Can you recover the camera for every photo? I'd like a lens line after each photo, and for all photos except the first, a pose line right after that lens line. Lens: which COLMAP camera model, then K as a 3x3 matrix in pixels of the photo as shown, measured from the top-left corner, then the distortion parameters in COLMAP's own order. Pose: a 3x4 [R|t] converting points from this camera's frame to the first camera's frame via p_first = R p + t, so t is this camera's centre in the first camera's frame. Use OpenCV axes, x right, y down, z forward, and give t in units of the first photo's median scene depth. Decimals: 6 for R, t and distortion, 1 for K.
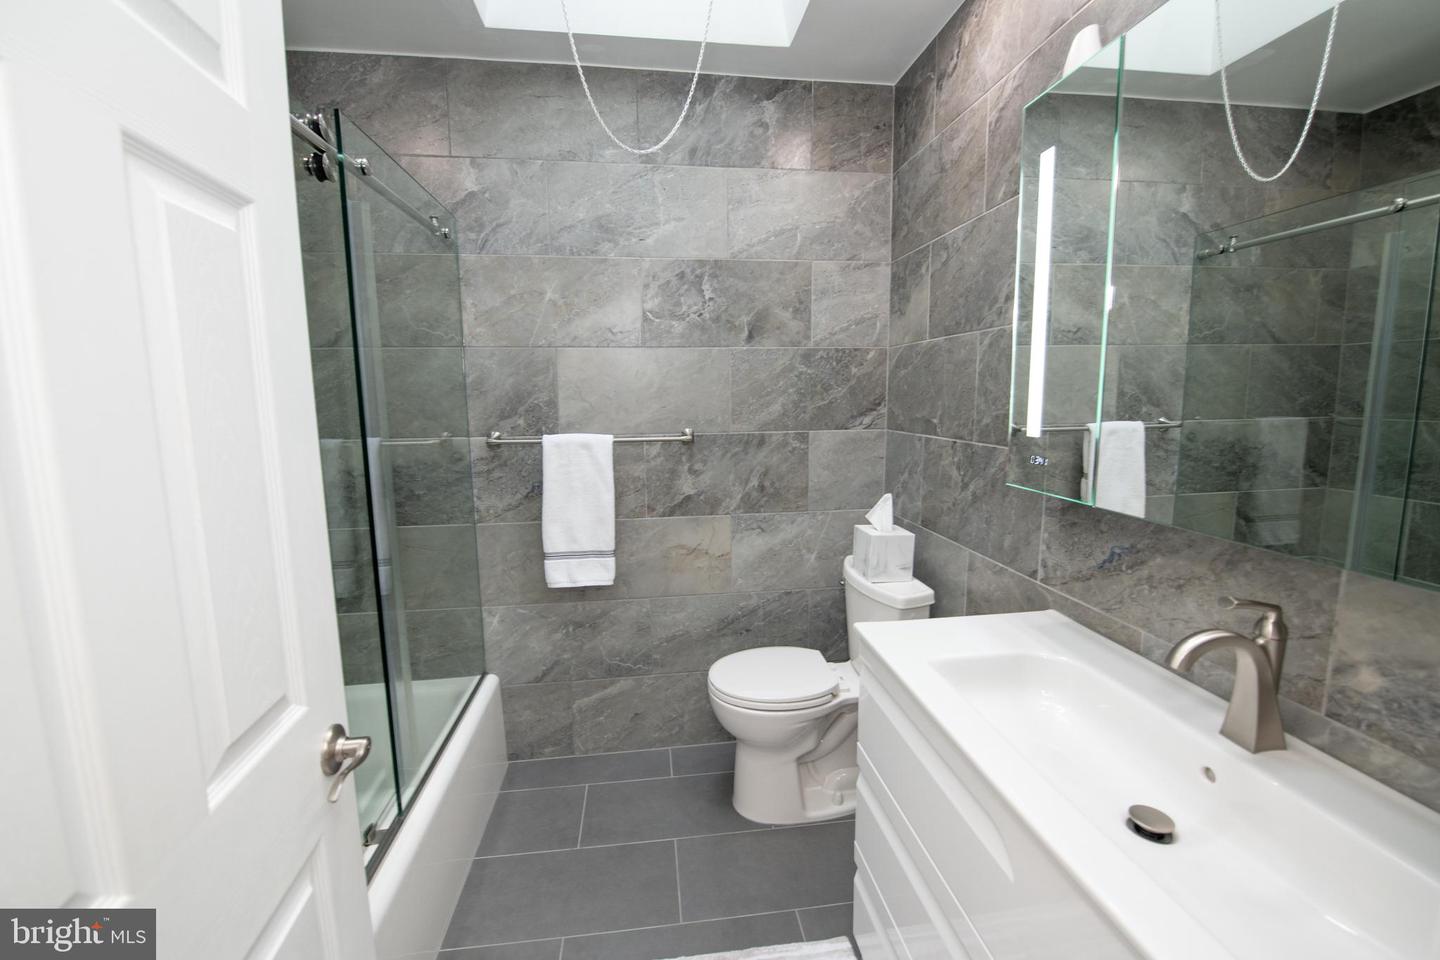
lens RADIAL K [[613.1, 0, 723.1], [0, 613.1, 475.6], [0, 0, 1]] dist [-0.023501, -0.000773]
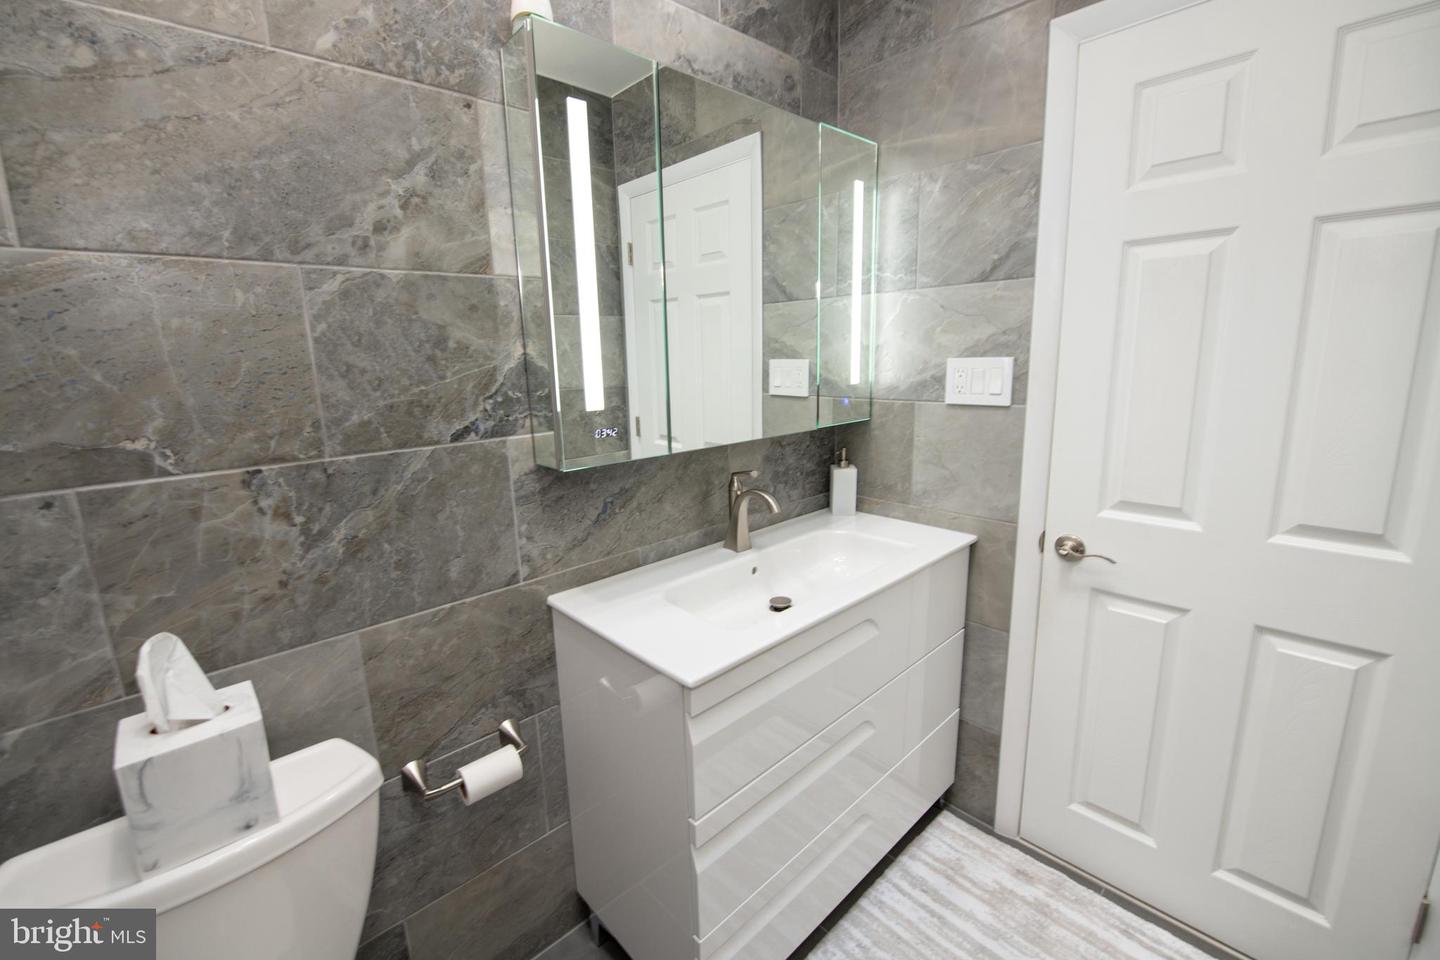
lens RADIAL K [[613.1, 0, 719.0], [0, 613.1, 471.9], [0, 0, 1]] dist [-0.023501, -0.000773]
pose [[-0.599637, -0.131371, 0.789415, -0.290633], [0.134401, 0.955891, 0.261166, -0.151031], [-0.788905, 0.262704, -0.555532, 1.082801]]
